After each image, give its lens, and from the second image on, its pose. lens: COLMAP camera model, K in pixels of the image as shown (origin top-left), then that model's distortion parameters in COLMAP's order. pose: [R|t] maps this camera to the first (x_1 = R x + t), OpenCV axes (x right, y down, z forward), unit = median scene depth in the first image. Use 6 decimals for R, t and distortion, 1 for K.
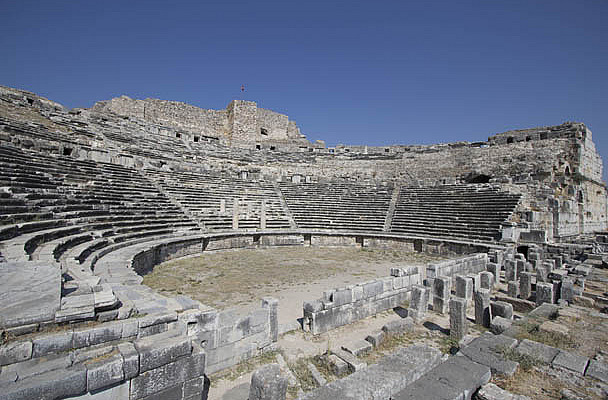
lens RADIAL K [[280.1, 0, 300.8], [0, 280.1, 195.0], [0, 0, 1]] dist [-0.005218, -0.000109]
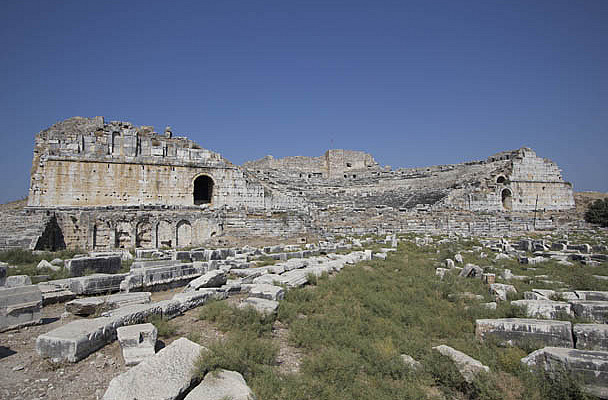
lens RADIAL K [[403.8, 0, 303.8], [0, 403.8, 201.2], [0, 0, 1]] dist [-0.011926, 0.006787]
pose [[0.950192, -0.076764, -0.302063, 0.492604], [0.065178, 0.996706, -0.048265, 0.112188], [0.304773, 0.026173, 0.952065, -2.028630]]
